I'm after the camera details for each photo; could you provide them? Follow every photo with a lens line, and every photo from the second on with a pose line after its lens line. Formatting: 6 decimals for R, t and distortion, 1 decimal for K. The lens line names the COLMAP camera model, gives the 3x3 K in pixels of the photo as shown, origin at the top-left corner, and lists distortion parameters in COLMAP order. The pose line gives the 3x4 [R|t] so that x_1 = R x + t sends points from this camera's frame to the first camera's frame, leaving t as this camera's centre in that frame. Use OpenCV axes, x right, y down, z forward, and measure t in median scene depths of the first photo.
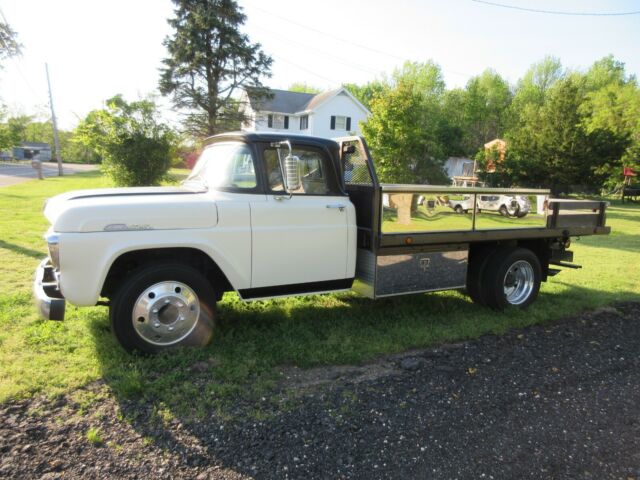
lens RADIAL K [[474.5, 0, 320.8], [0, 474.5, 240.2], [0, 0, 1]] dist [-0.010144, 0.007756]
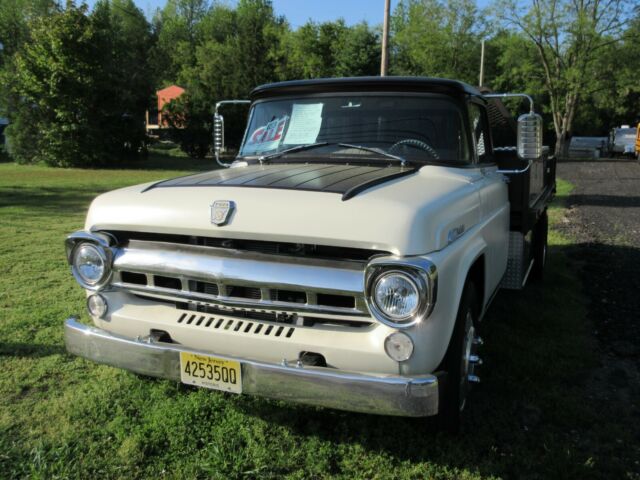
lens RADIAL K [[622.0, 0, 323.7], [0, 622.0, 238.6], [0, 0, 1]] dist [-0.004609, 0.000000]
pose [[0.782465, -0.127047, 0.609596, -0.183369], [0.106477, 0.991845, 0.070041, -0.016888], [-0.613524, 0.010103, 0.789612, 0.084150]]
